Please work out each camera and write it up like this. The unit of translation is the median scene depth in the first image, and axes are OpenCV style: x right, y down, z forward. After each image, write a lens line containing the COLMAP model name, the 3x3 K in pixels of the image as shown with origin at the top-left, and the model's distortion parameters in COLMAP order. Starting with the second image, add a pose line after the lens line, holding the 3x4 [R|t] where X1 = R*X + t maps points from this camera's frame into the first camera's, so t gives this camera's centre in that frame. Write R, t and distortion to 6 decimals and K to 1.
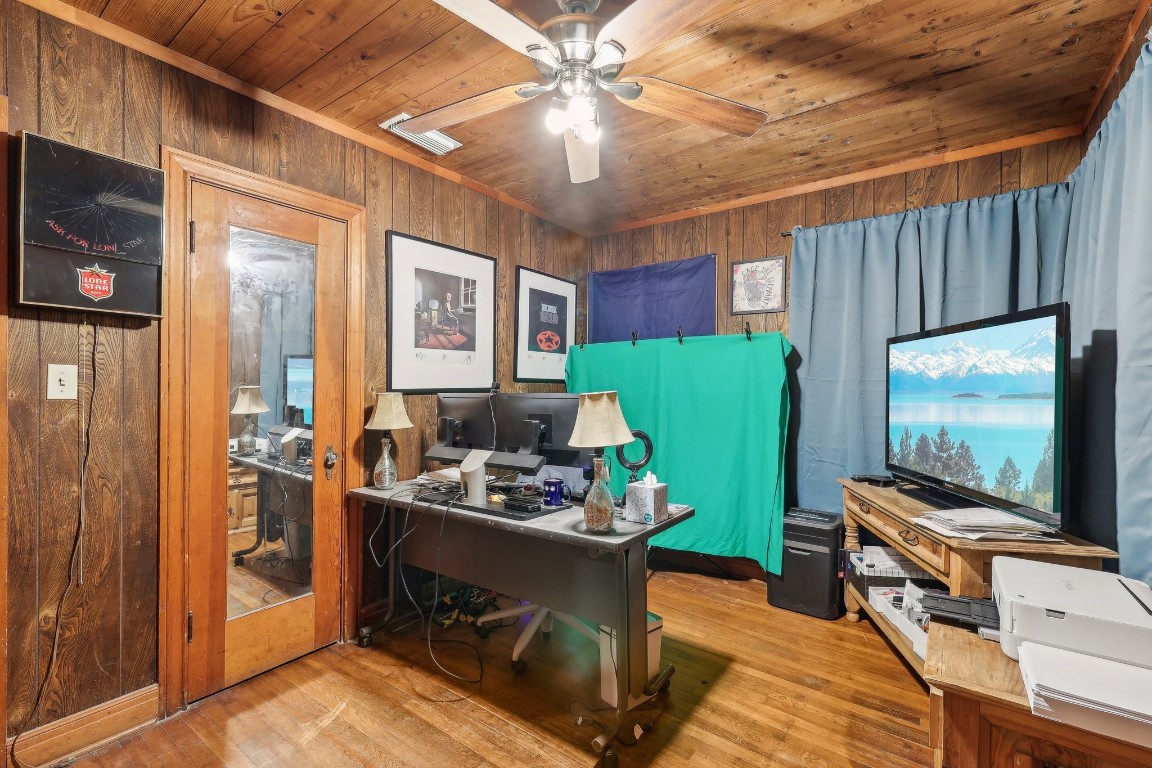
lens RADIAL K [[501.8, 0, 576.5], [0, 501.8, 387.5], [0, 0, 1]] dist [-0.004931, 0.000895]
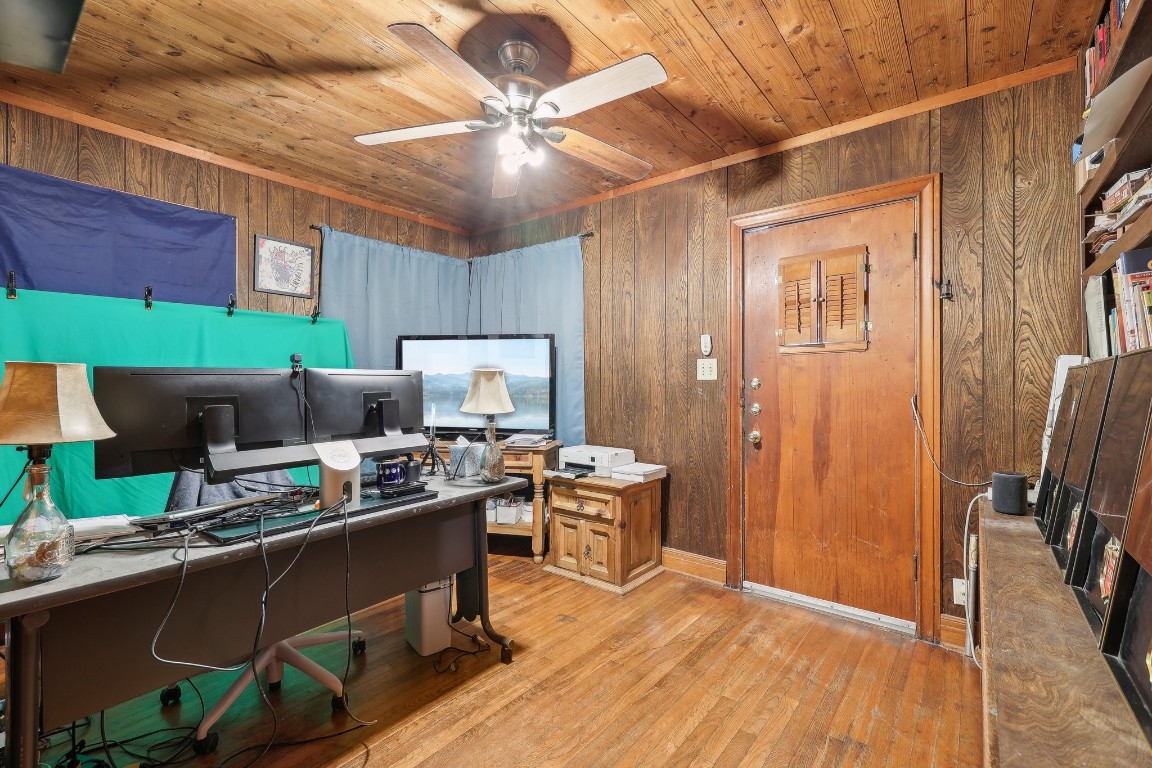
lens RADIAL K [[501.8, 0, 576.0], [0, 501.8, 382.4], [0, 0, 1]] dist [-0.004931, 0.000895]
pose [[0.045389, -0.008032, 0.998937, -0.618844], [-0.011351, 0.999899, 0.008556, 0.011609], [-0.998905, -0.011727, 0.045294, 0.376867]]
